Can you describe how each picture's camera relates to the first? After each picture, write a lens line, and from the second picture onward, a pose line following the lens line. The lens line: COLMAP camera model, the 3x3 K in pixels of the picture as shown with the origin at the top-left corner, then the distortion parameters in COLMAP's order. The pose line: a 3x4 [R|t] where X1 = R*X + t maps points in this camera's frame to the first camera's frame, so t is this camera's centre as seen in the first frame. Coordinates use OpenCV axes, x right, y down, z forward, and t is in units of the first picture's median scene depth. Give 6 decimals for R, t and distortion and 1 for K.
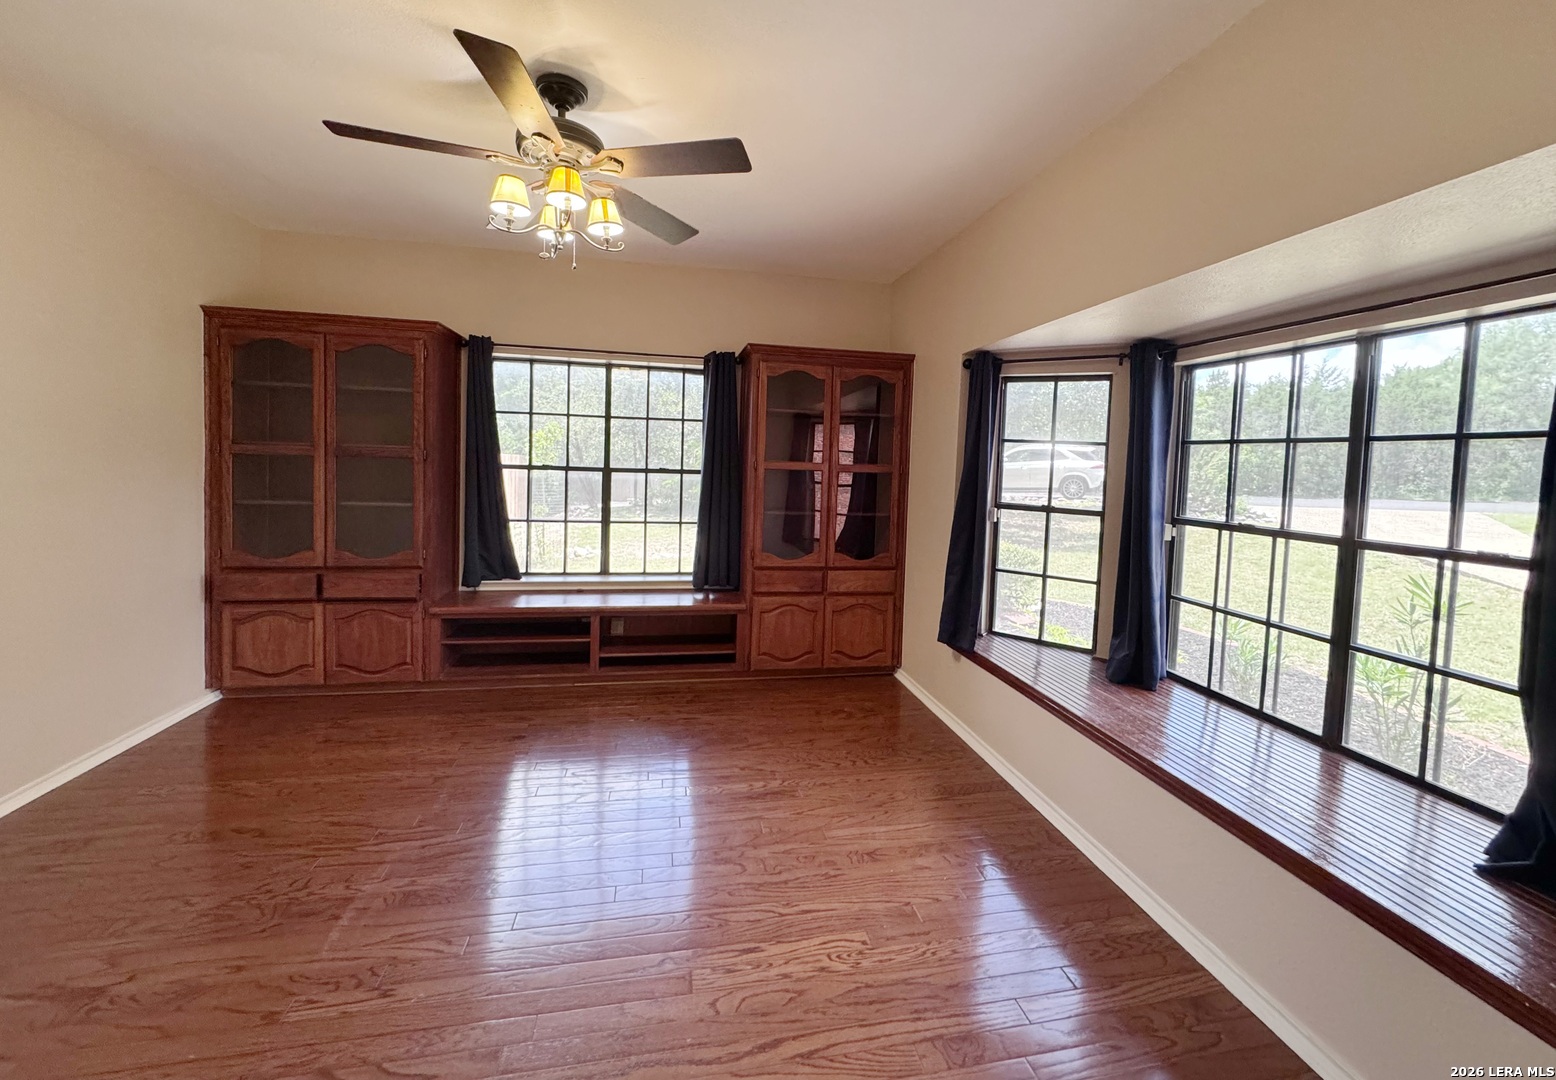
lens RADIAL K [[619.4, 0, 784.0], [0, 619.4, 495.5], [0, 0, 1]] dist [-0.009980, 0.000166]
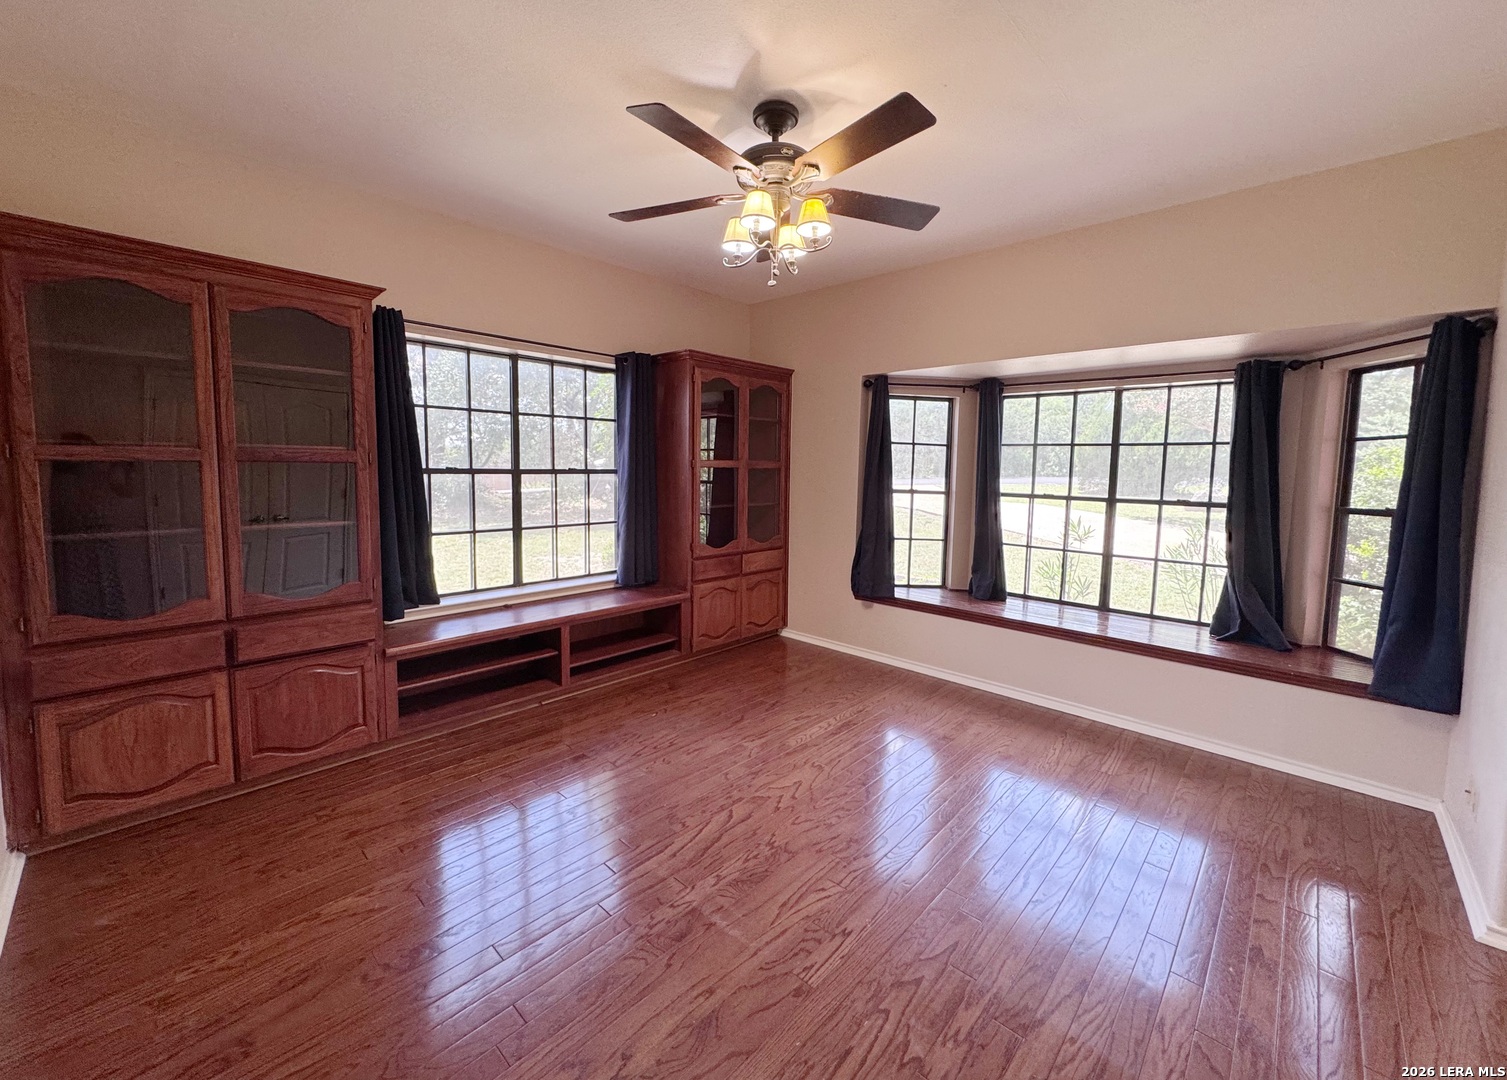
lens RADIAL K [[600.2, 0, 749.7], [0, 600.2, 516.8], [0, 0, 1]] dist [-0.001288, -0.000095]
pose [[0.814594, -0.068734, 0.575945, -0.578077], [0.041272, 0.997306, 0.060646, -0.016509], [-0.578562, -0.025632, 0.815236, 0.086590]]
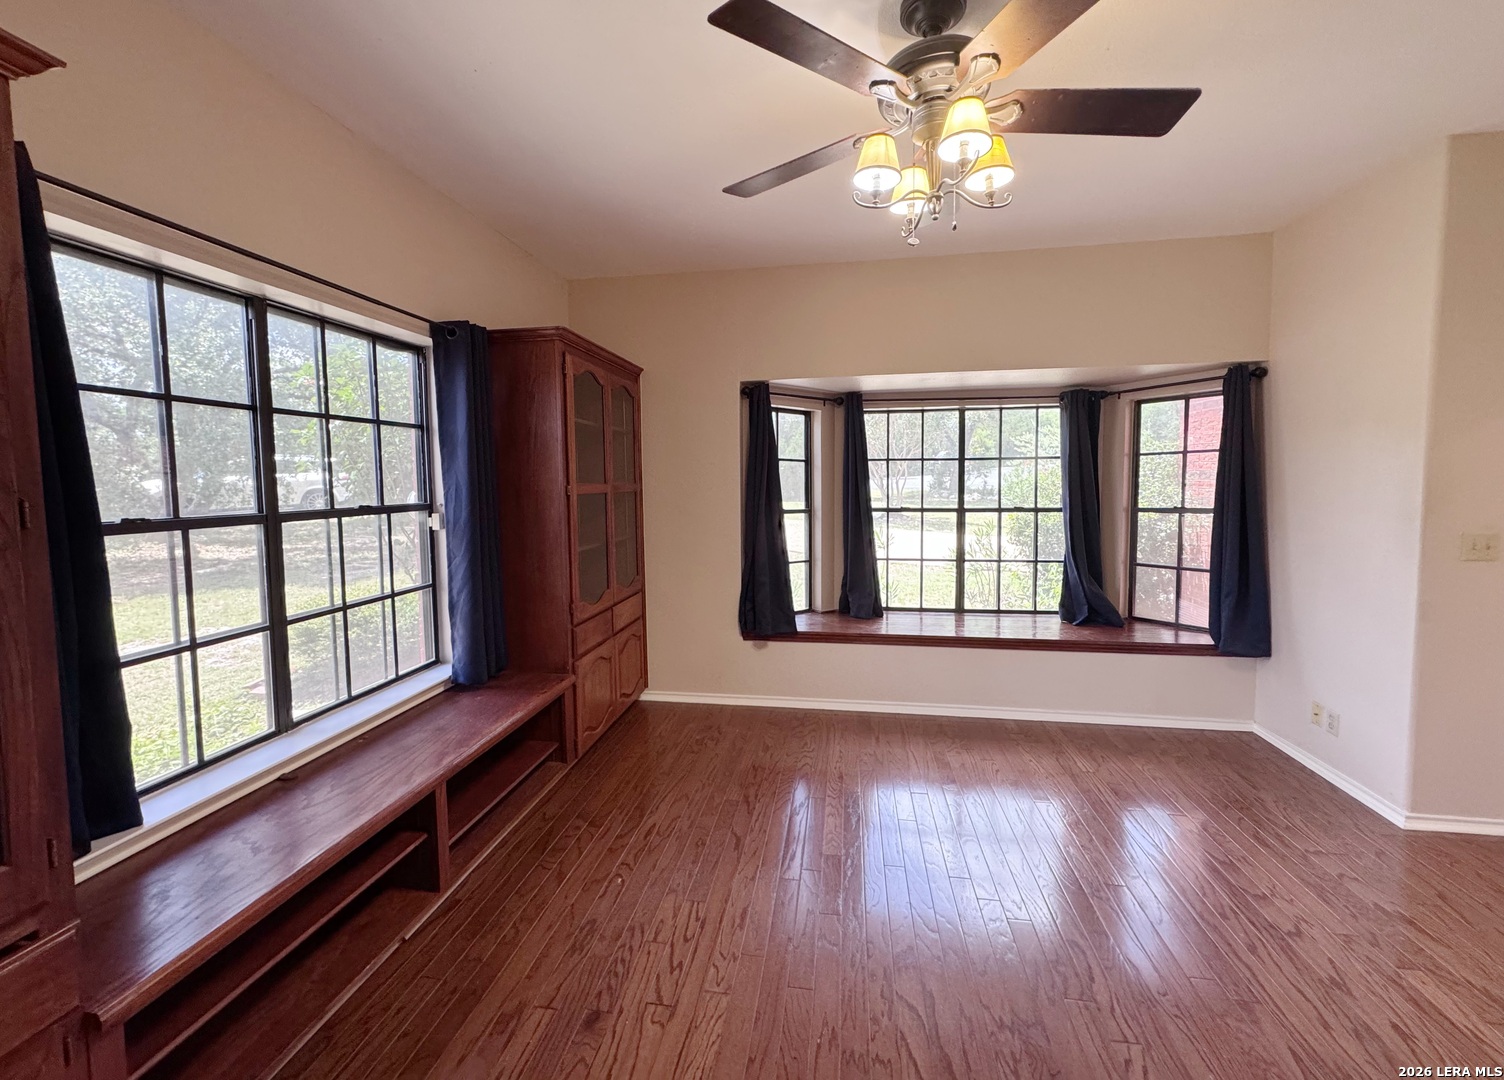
lens RADIAL K [[599.0, 0, 748.2], [0, 599.0, 516.8], [0, 0, 1]] dist [-0.001288, -0.000095]
pose [[0.351225, -0.093041, 0.931657, -0.659250], [0.074001, 0.994696, 0.071439, -0.053632], [-0.933362, 0.043852, 0.356248, 0.537281]]
